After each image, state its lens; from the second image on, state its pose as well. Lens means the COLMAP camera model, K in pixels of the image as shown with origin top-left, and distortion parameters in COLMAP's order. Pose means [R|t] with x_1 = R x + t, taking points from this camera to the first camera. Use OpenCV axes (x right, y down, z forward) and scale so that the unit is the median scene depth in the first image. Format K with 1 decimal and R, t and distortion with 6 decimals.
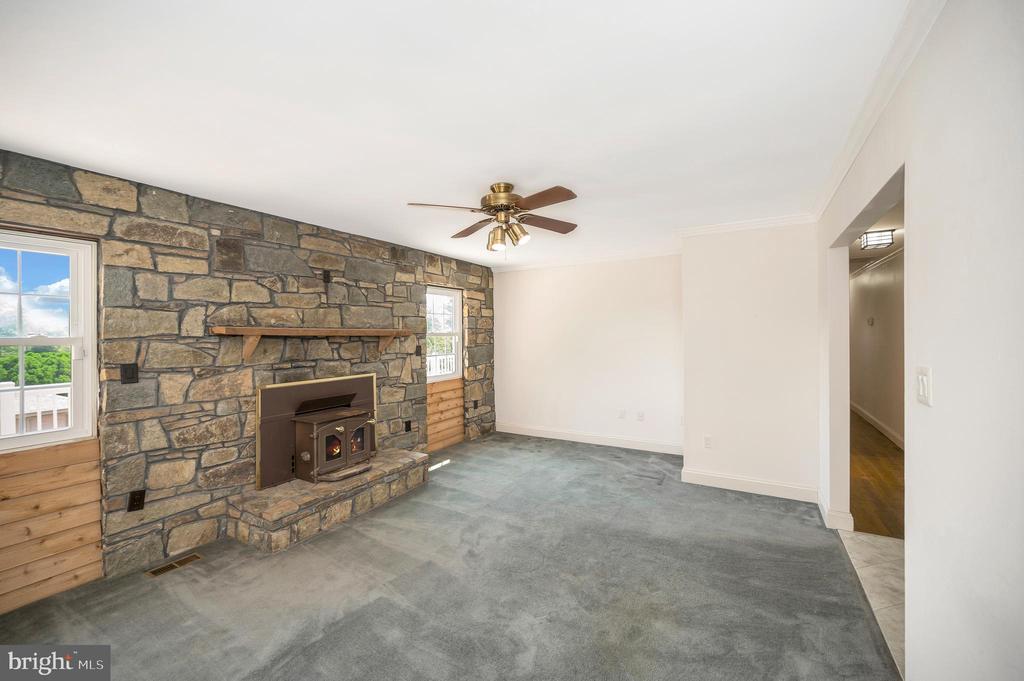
lens RADIAL K [[414.1, 0, 526.1], [0, 414.1, 334.2], [0, 0, 1]] dist [-0.000195, -0.000395]
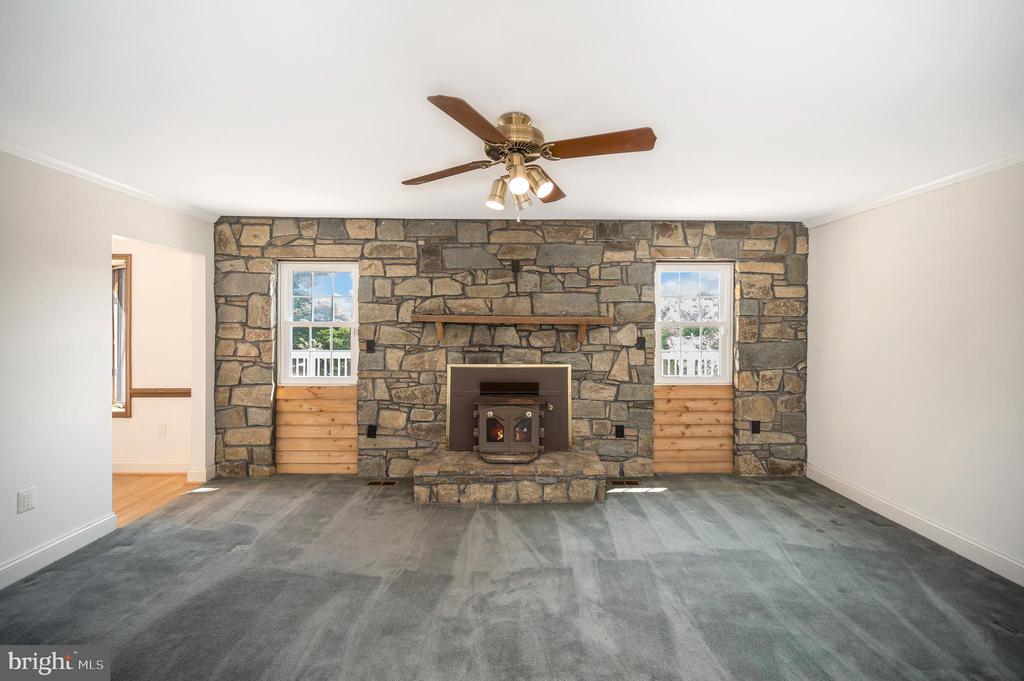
lens RADIAL K [[414.1, 0, 511.3], [0, 414.1, 329.3], [0, 0, 1]] dist [-0.000195, -0.000395]
pose [[0.498055, 0.015908, -0.867000, 0.415544], [-0.010679, 0.999868, 0.012212, 0.005959], [0.867080, 0.003176, 0.498159, 0.473883]]
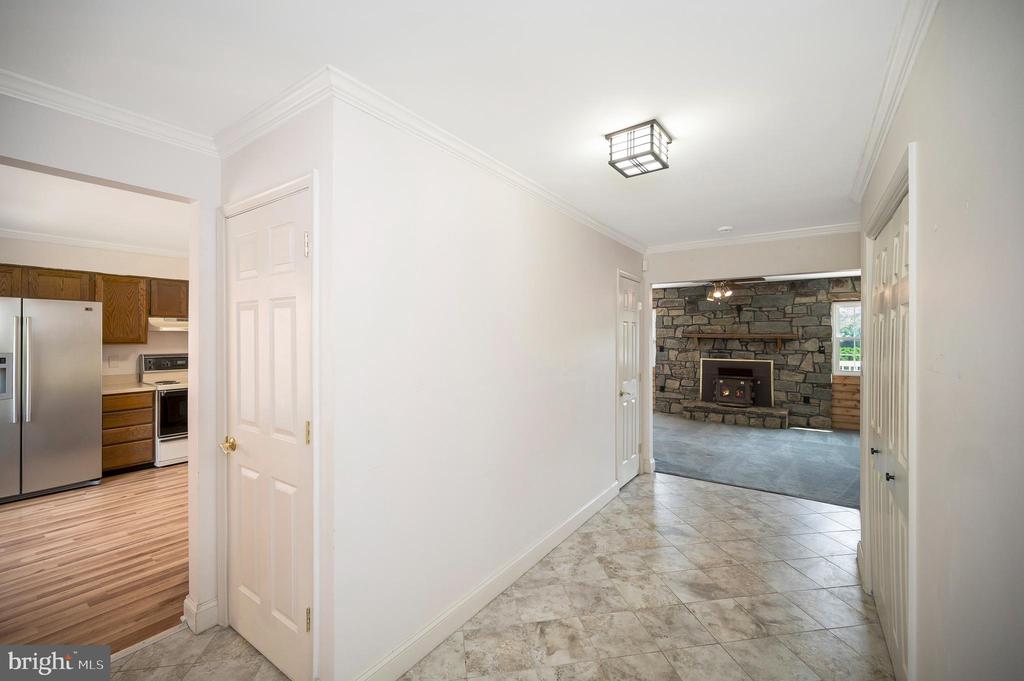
lens RADIAL K [[414.1, 0, 518.4], [0, 414.1, 332.1], [0, 0, 1]] dist [-0.000195, -0.000395]
pose [[-0.089770, -0.004628, -0.995952, 1.585280], [-0.008428, 0.999957, -0.003887, -0.008145], [0.995927, 0.008045, -0.089806, 0.128416]]
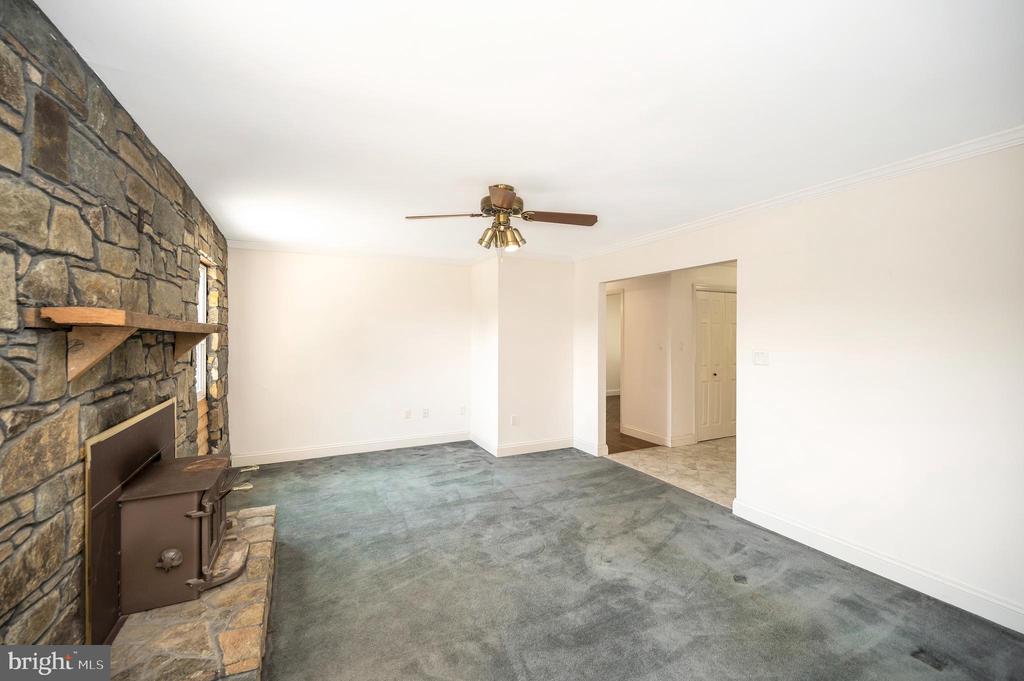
lens RADIAL K [[414.1, 0, 522.4], [0, 414.1, 333.6], [0, 0, 1]] dist [-0.000195, -0.000395]
pose [[0.557114, 0.012077, 0.830348, -0.648806], [-0.005982, 0.999927, -0.010530, 0.008618], [-0.830415, 0.000899, 0.557145, 0.295312]]
